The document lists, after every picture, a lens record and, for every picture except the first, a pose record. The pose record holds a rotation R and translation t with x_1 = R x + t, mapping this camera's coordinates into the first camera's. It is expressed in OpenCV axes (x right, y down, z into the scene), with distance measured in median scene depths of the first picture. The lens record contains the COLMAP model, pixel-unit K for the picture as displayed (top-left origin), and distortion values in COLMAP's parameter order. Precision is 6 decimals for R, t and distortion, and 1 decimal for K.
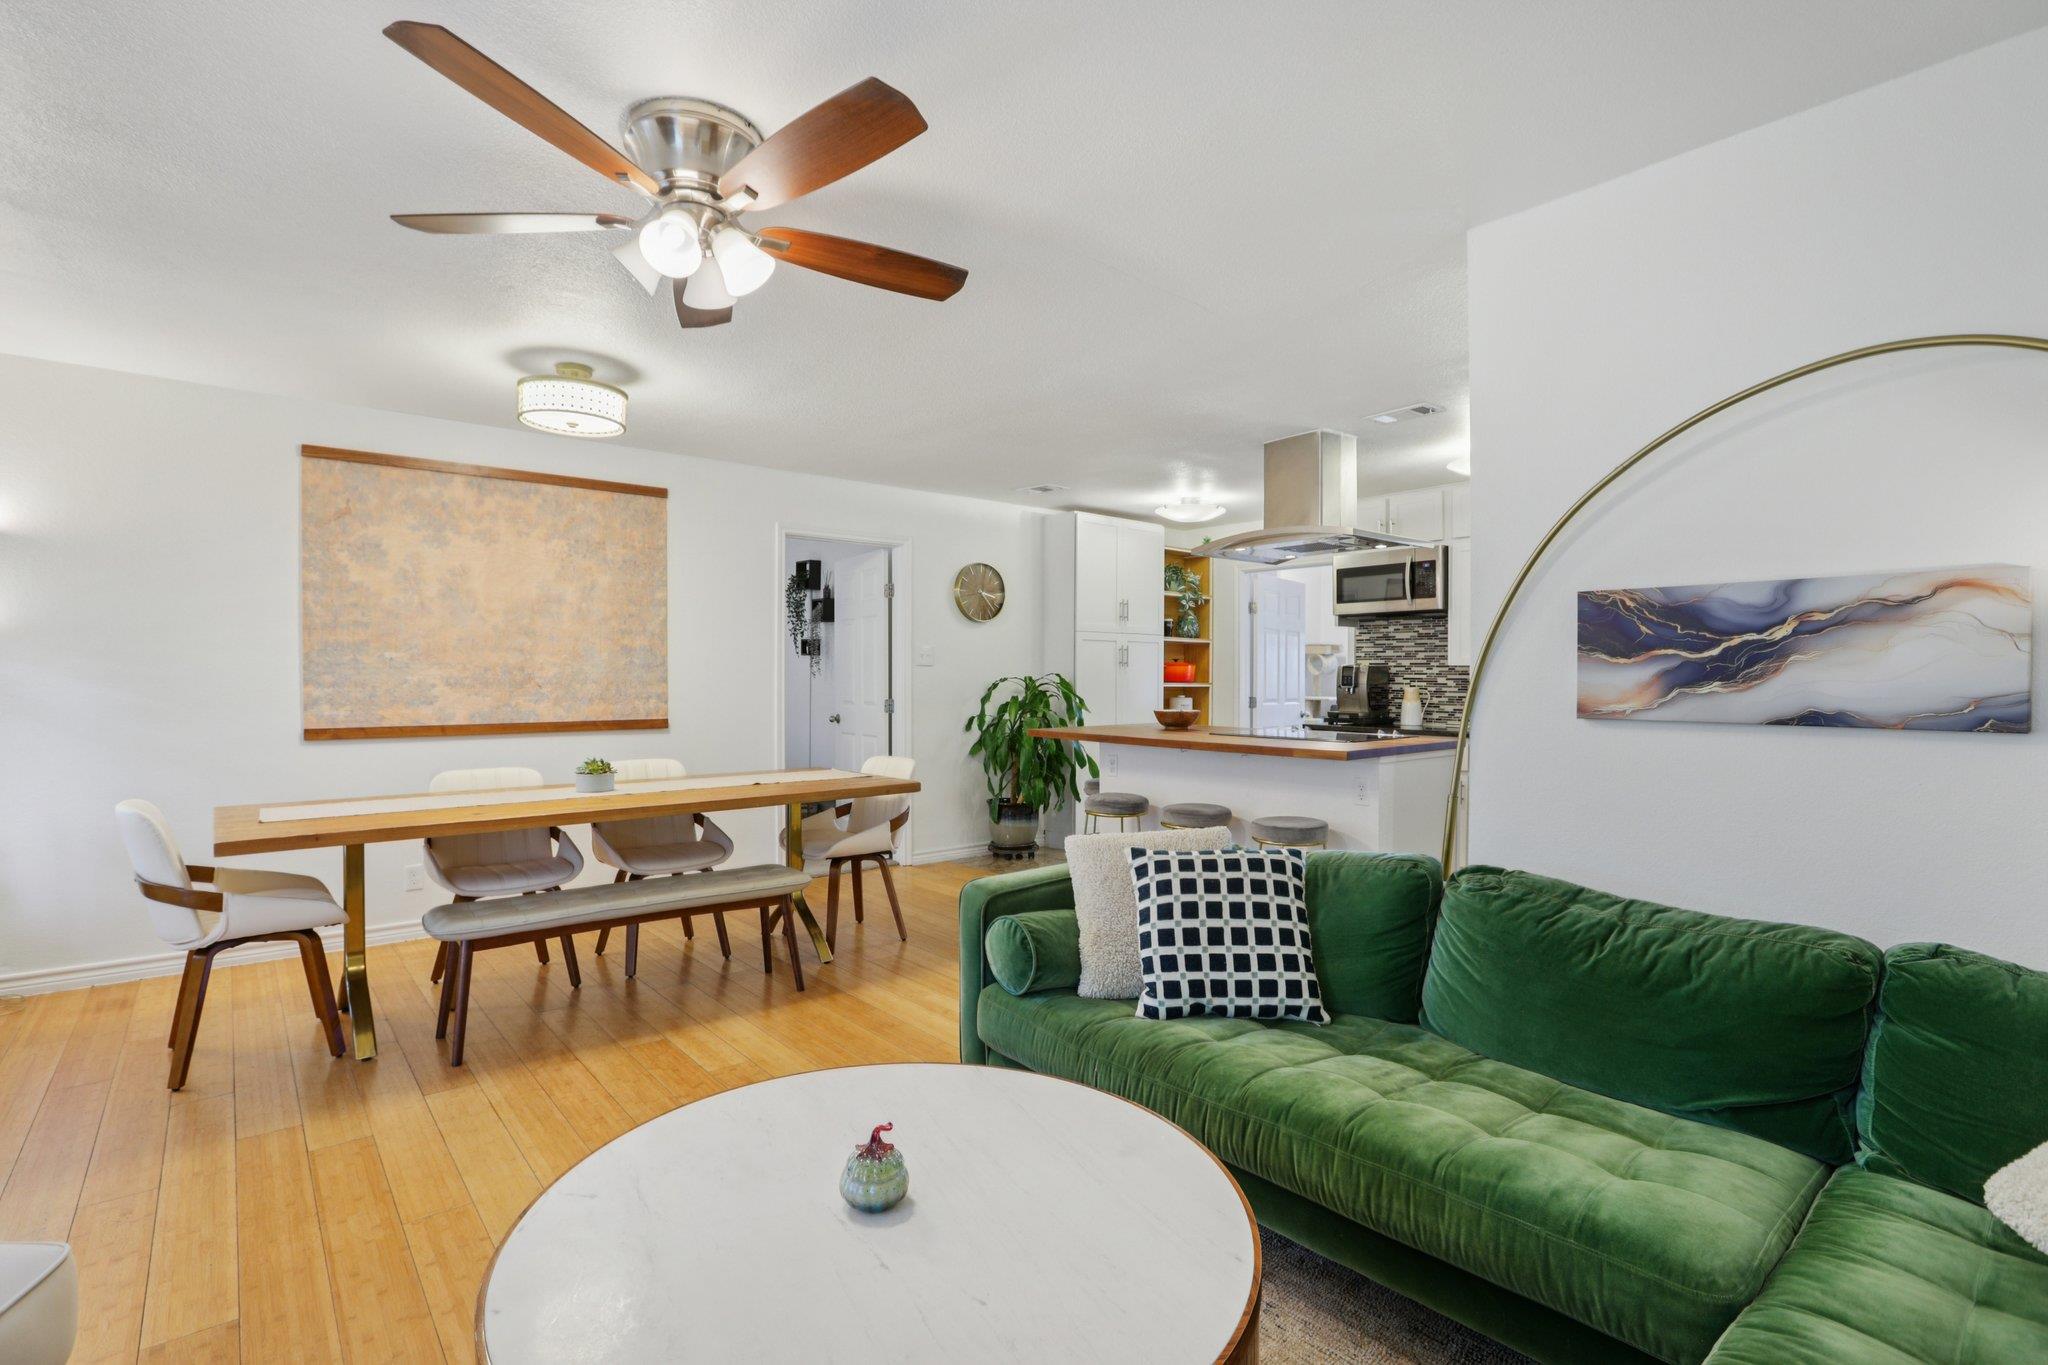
lens RADIAL K [[961.2, 0, 1024.0], [0, 961.2, 682.5], [0, 0, 1]] dist [-0.054029, 0.000248]
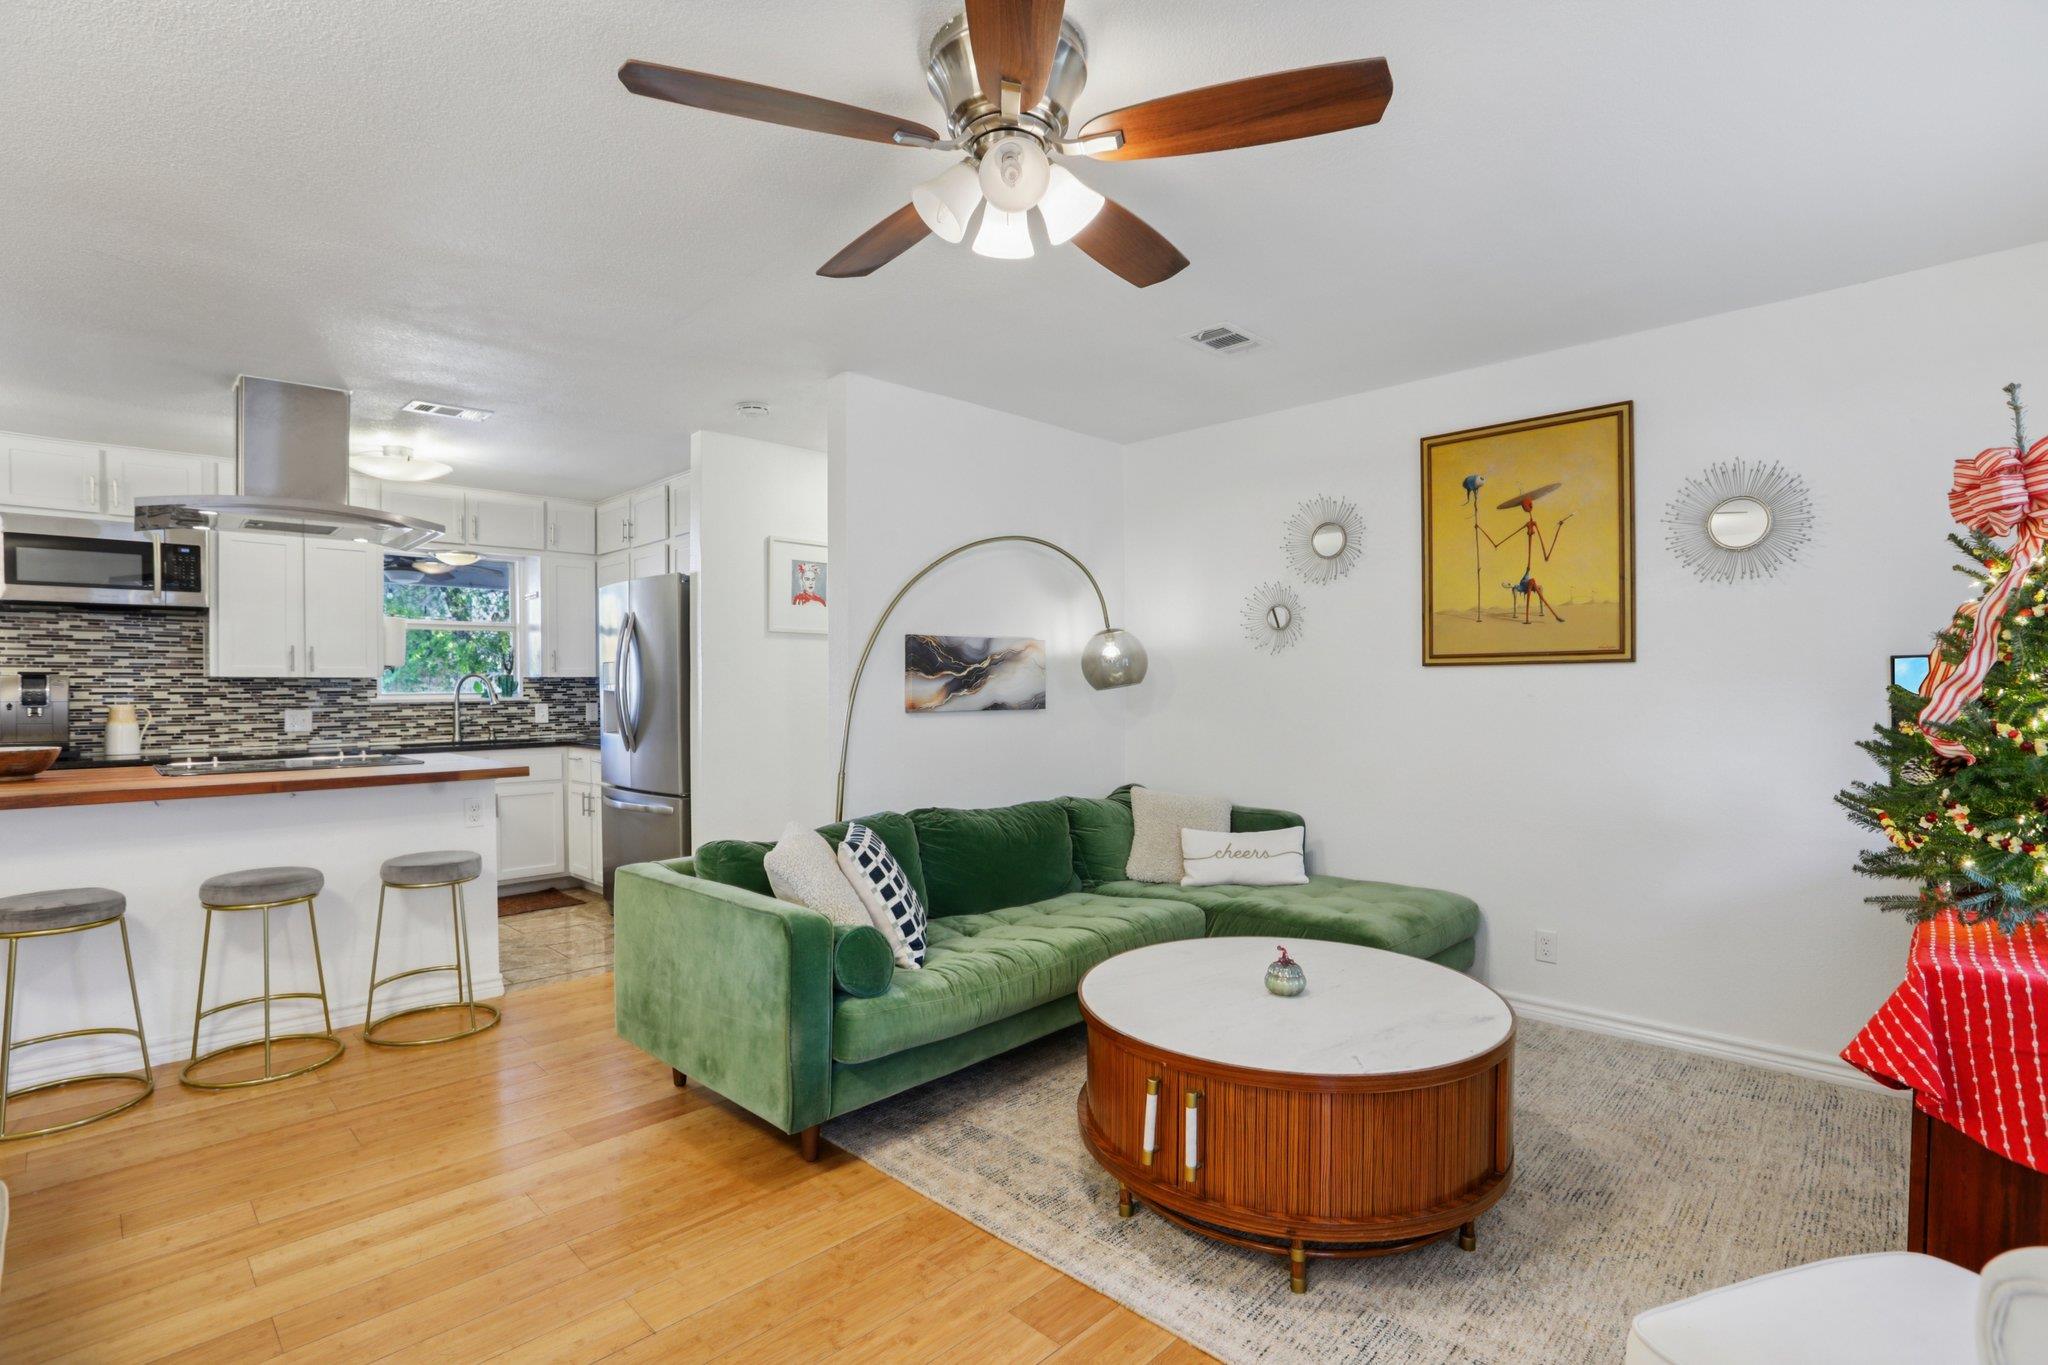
lens RADIAL K [[958.4, 0, 1016.8], [0, 958.4, 697.2], [0, 0, 1]] dist [-0.048100, 0.019138]
pose [[-0.078187, -0.015103, 0.996824, -0.500305], [0.011304, 0.999808, 0.016035, -0.005965], [-0.996875, 0.012522, -0.078002, 0.443236]]
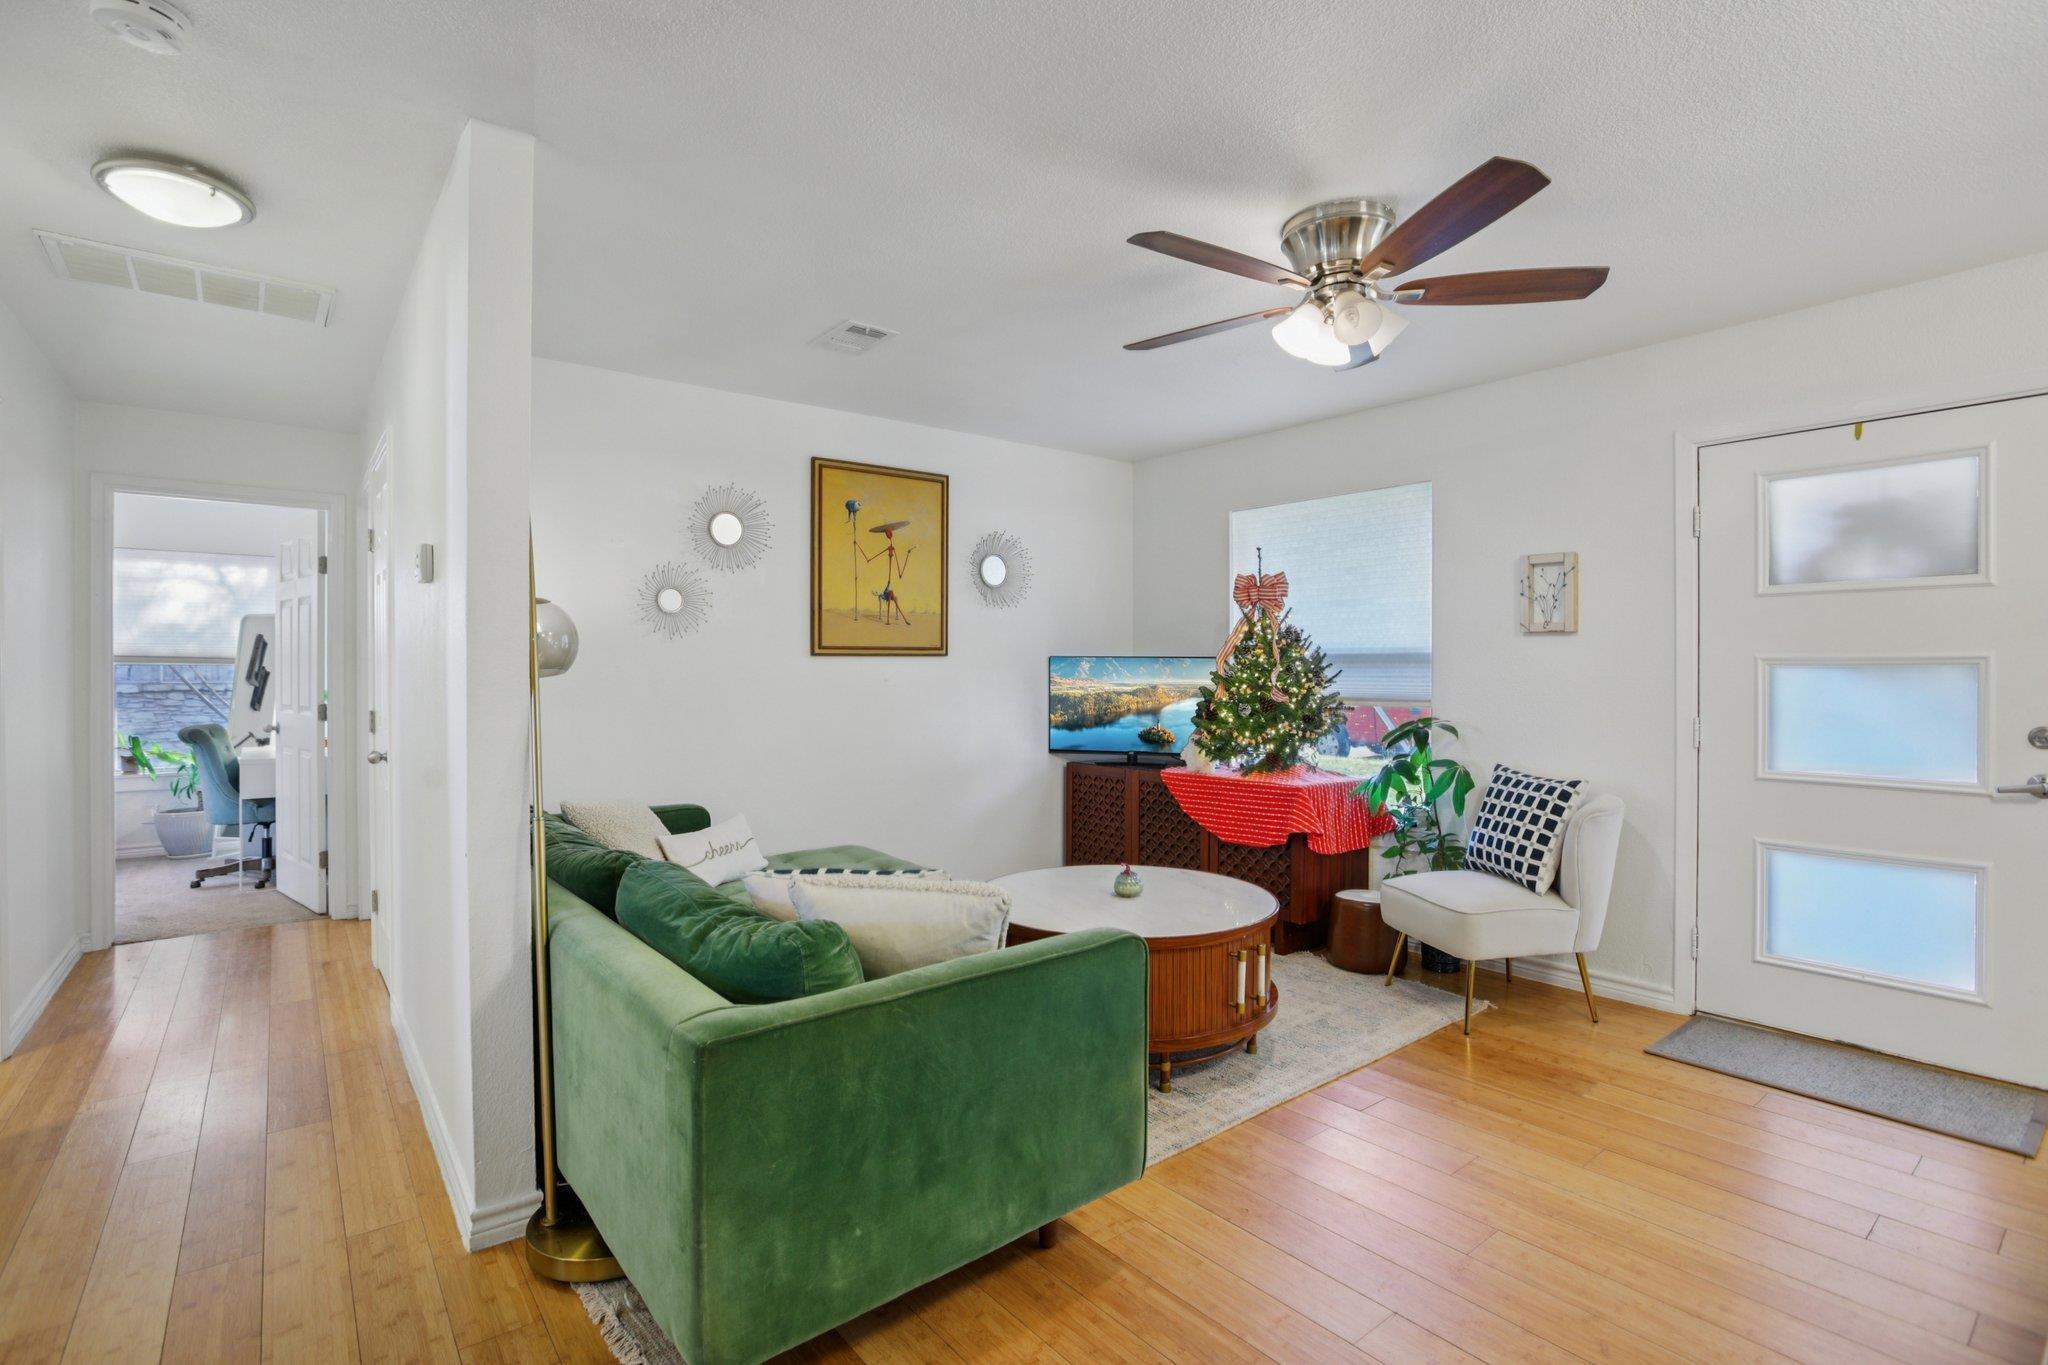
lens RADIAL K [[962.9, 0, 1022.7], [0, 962.9, 675.2], [0, 0, 1]] dist [-0.058952, 0.024937]
pose [[-0.999003, -0.001657, 0.044610, -0.000944], [-0.001097, 0.999920, 0.012586, -0.008095], [-0.044628, 0.012525, -0.998925, 0.927460]]
